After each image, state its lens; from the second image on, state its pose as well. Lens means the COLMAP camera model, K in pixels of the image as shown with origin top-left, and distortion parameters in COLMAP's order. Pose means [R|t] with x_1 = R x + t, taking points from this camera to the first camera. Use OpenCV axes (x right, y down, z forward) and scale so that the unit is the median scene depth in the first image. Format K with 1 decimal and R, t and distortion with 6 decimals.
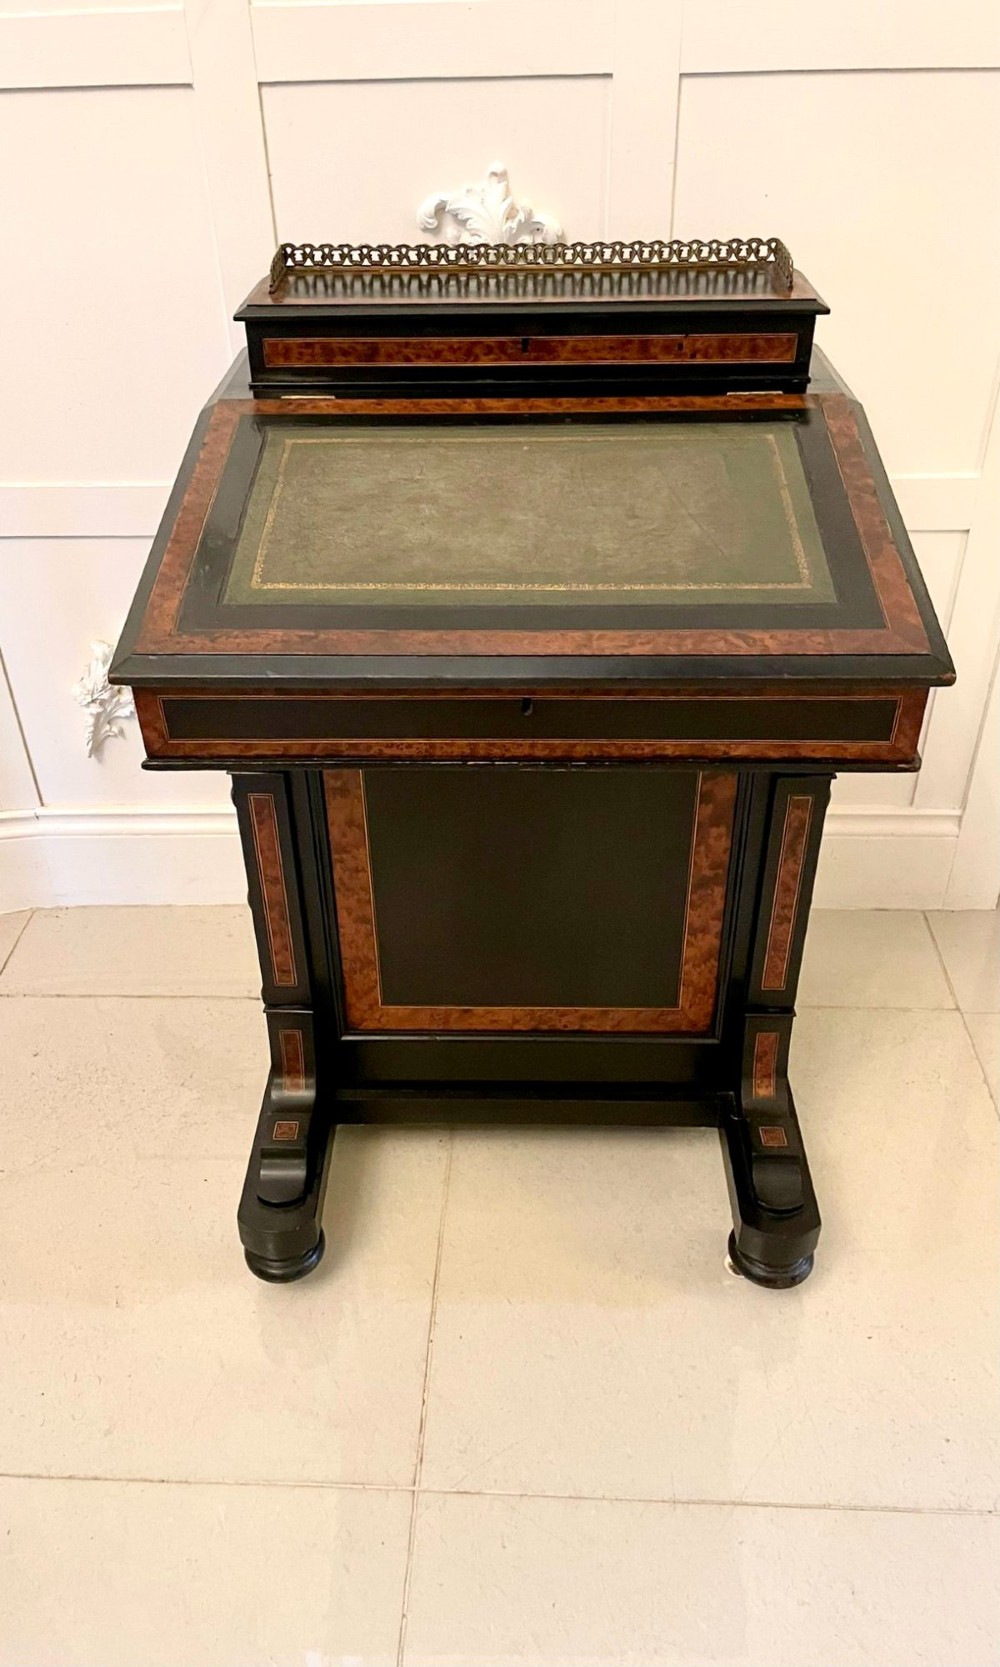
lens RADIAL K [[1280.2, 0, 487.1], [0, 1280.2, 827.9], [0, 0, 1]] dist [0.060317, -0.061517]
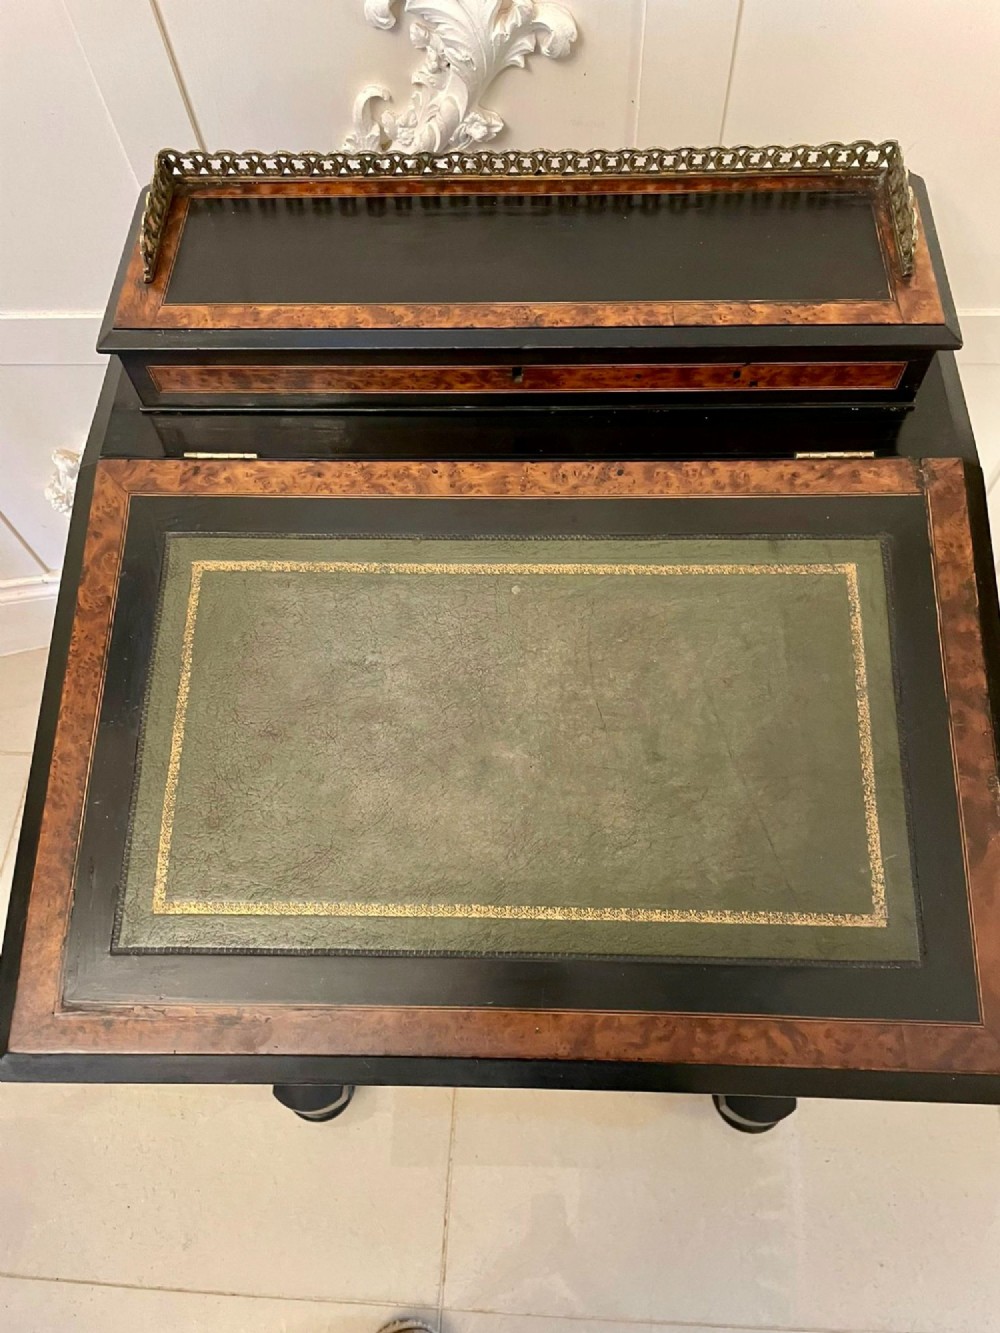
lens RADIAL K [[1017.3, 0, 512.7], [0, 1017.3, 661.2], [0, 0, 1]] dist [0.069620, -0.101053]
pose [[0.999858, -0.008517, -0.014515, 0.030183], [0.014199, 0.889908, 0.455919, -0.434667], [0.009034, -0.456061, 0.889903, 0.380465]]
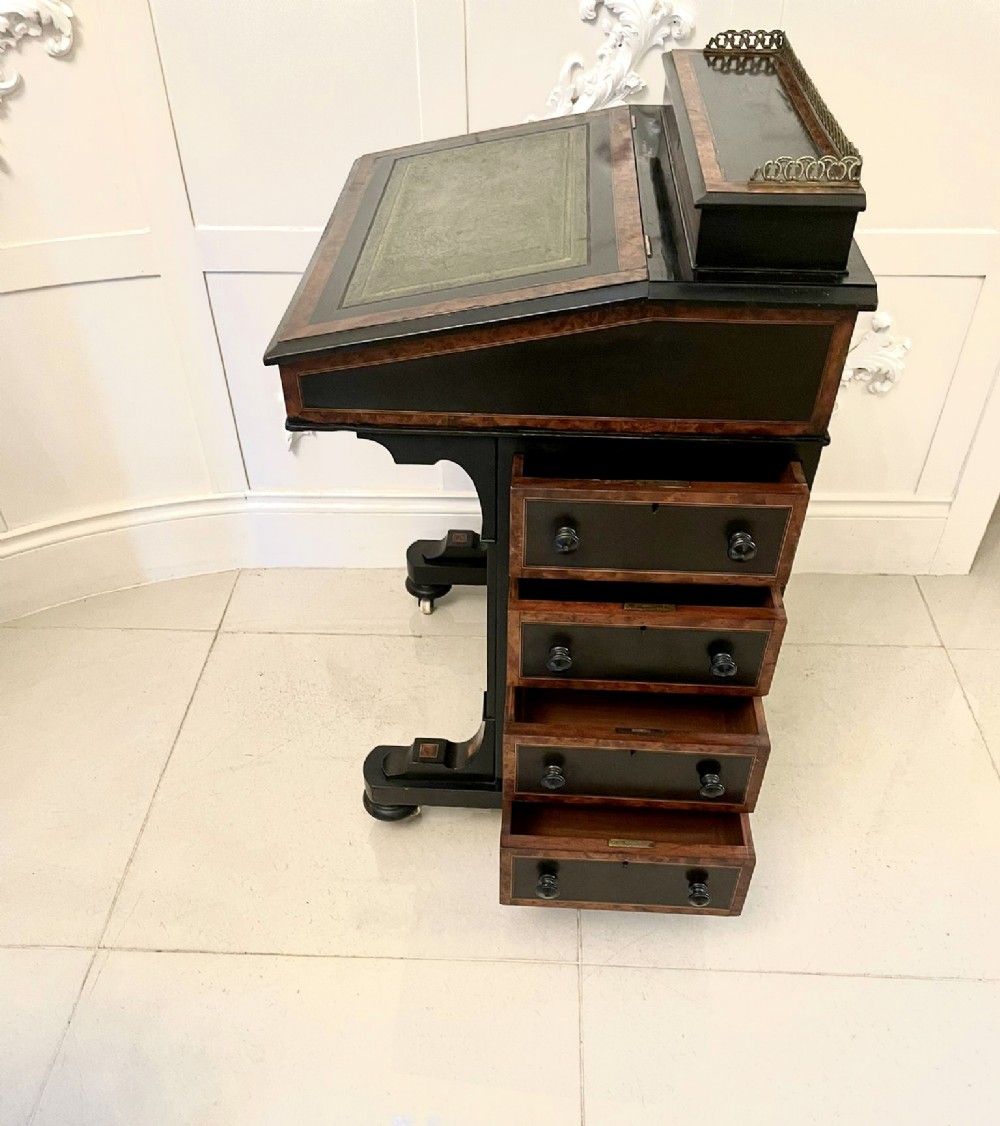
lens RADIAL K [[1007.7, 0, 509.6], [0, 1007.7, 658.6], [0, 0, 1]] dist [0.054692, -0.072696]
pose [[0.999777, 0.007329, 0.019824, -0.144333], [-0.009753, 0.992094, 0.125116, 0.032421], [-0.018750, -0.125281, 0.991944, -0.063419]]
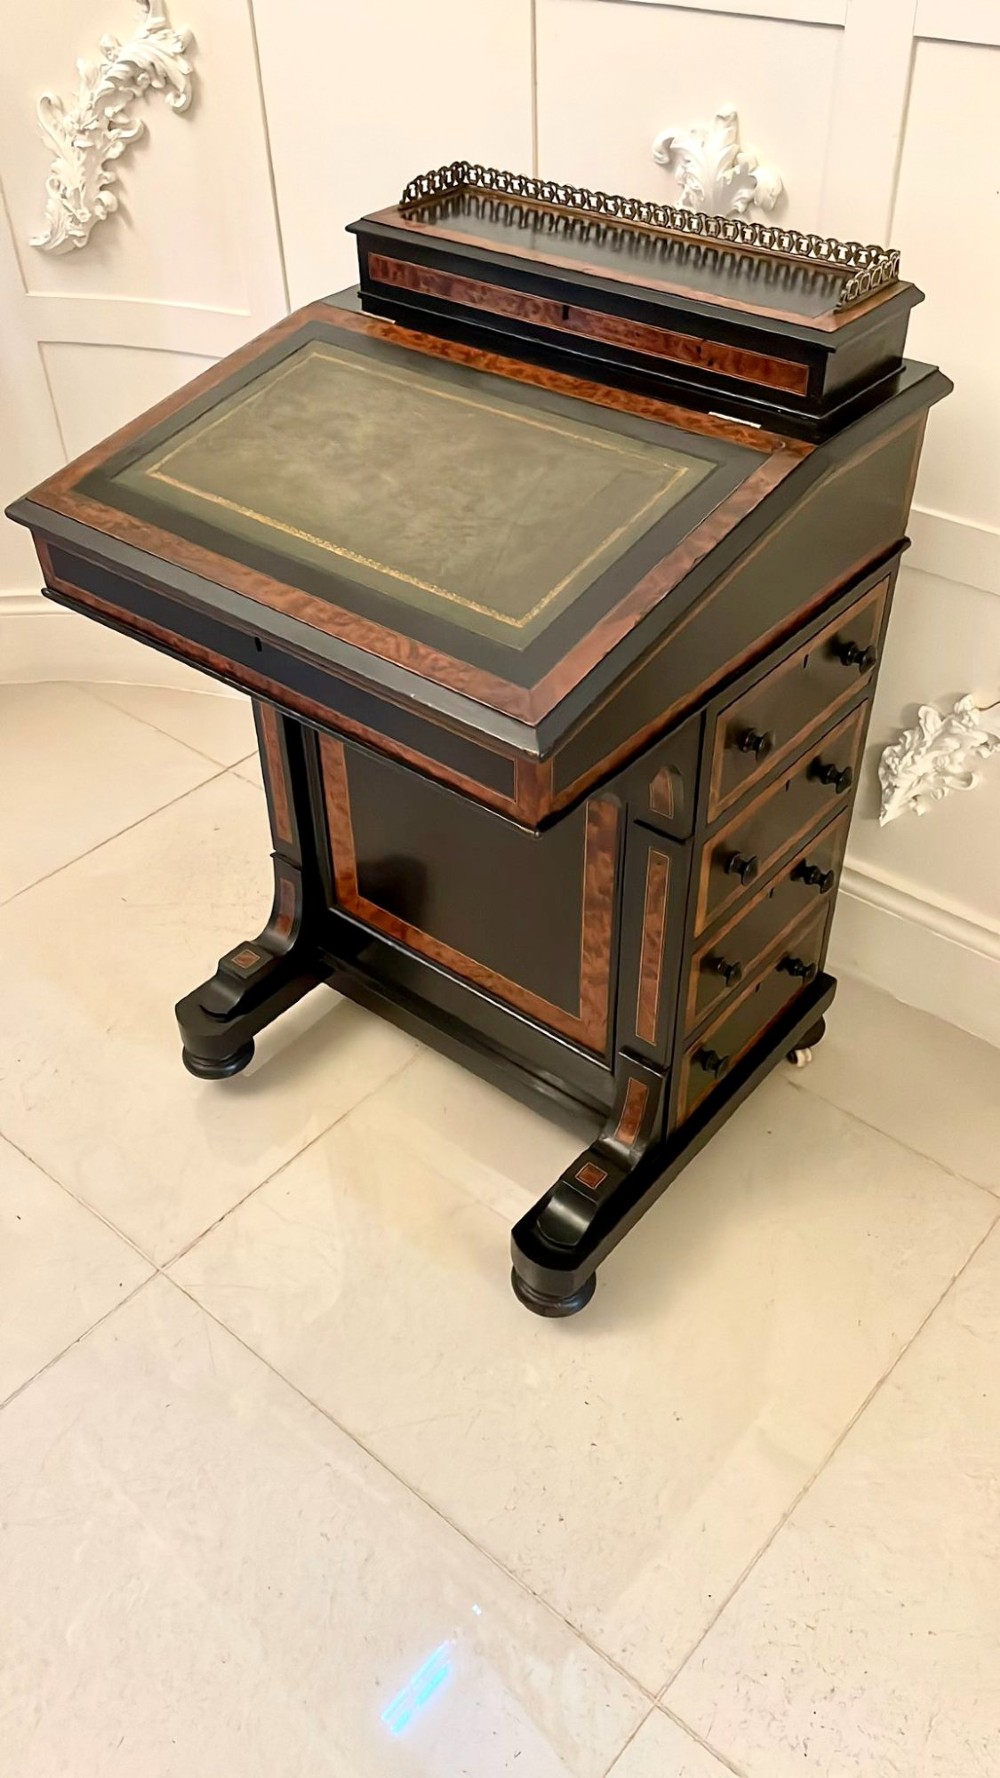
lens RADIAL K [[1423.8, 0, 504.8], [0, 1423.8, 874.7], [0, 0, 1]] dist [0.041332, -0.034843]
pose [[0.790299, 0.398388, -0.465525, 0.592260], [-0.346950, 0.917193, 0.195917, -0.159888], [0.505028, 0.006681, 0.863077, 0.039704]]
